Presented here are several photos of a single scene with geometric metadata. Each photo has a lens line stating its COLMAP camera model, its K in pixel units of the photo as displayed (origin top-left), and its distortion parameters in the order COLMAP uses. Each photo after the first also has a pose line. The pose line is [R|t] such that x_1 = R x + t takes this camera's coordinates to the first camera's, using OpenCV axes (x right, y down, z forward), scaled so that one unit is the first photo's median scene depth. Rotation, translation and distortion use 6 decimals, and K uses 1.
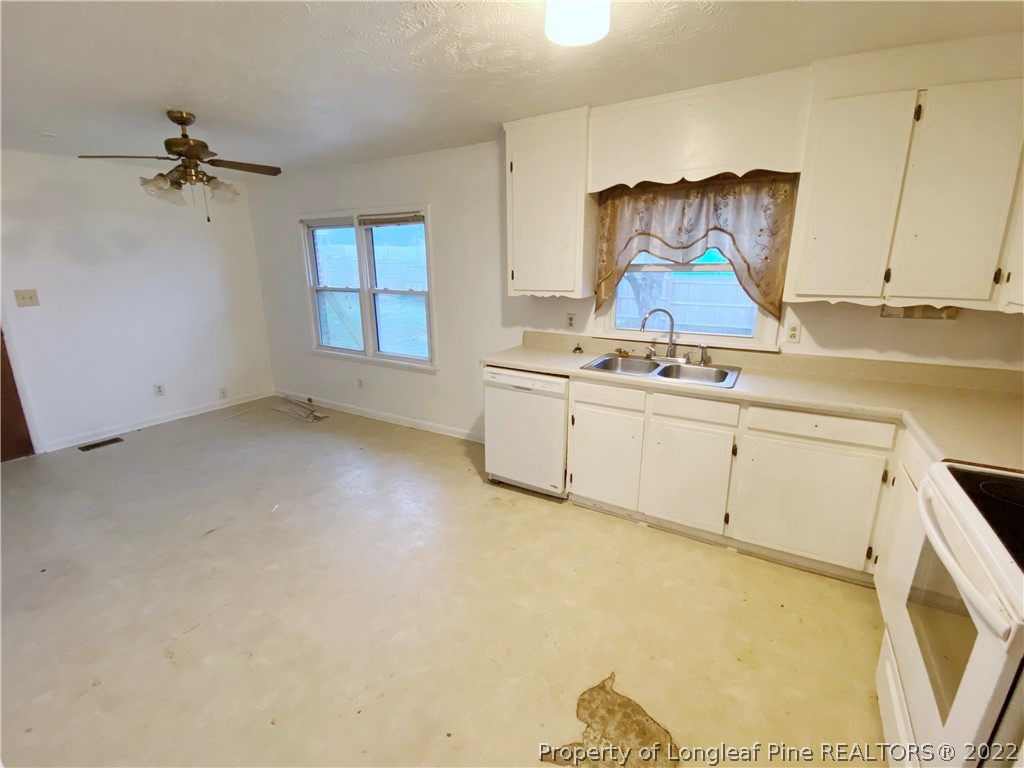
lens RADIAL K [[433.1, 0, 519.4], [0, 433.1, 383.4], [0, 0, 1]] dist [0.022451, -0.021718]
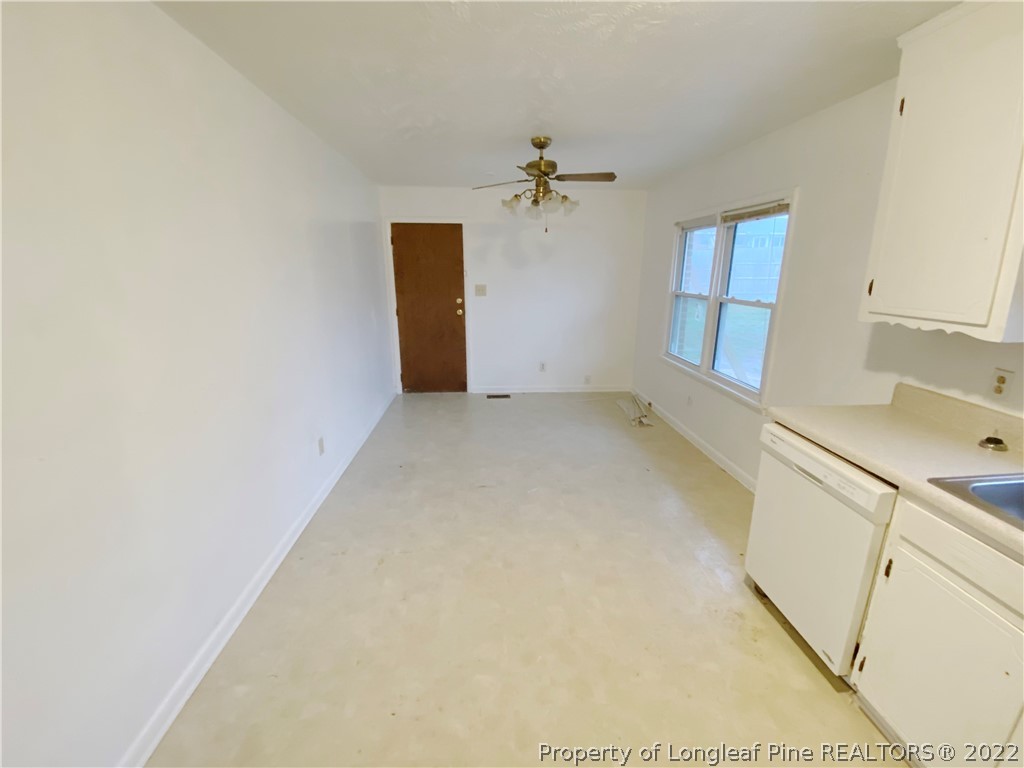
lens RADIAL K [[433.1, 0, 519.4], [0, 433.1, 383.4], [0, 0, 1]] dist [0.022451, -0.021718]
pose [[0.561538, 0.215466, -0.798905, 0.180538], [-0.220245, 0.969592, 0.106693, -0.066078], [0.797601, 0.116043, 0.591918, 0.229170]]
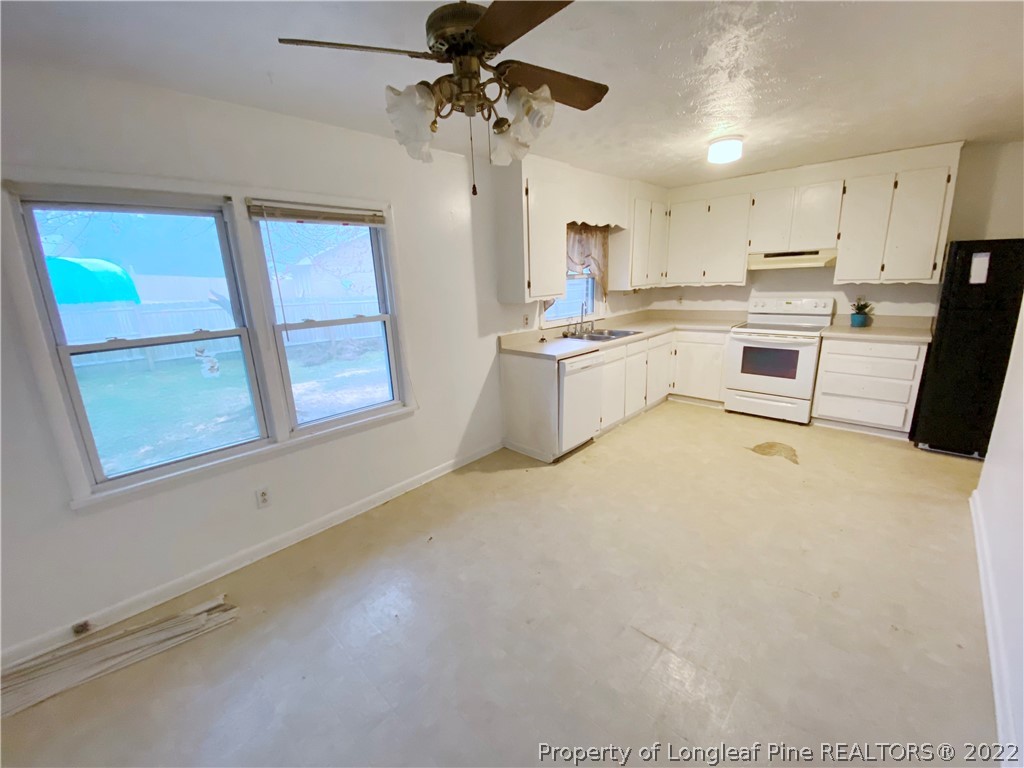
lens RADIAL K [[398.1, 0, 512.0], [0, 398.1, 384.0], [0, 0, 1]] dist [0.018524, -0.015680]
pose [[0.257814, -0.257730, 0.931186, -0.895798], [0.290129, 0.939940, 0.179826, -0.169140], [-0.921606, 0.223803, 0.317105, 0.632926]]
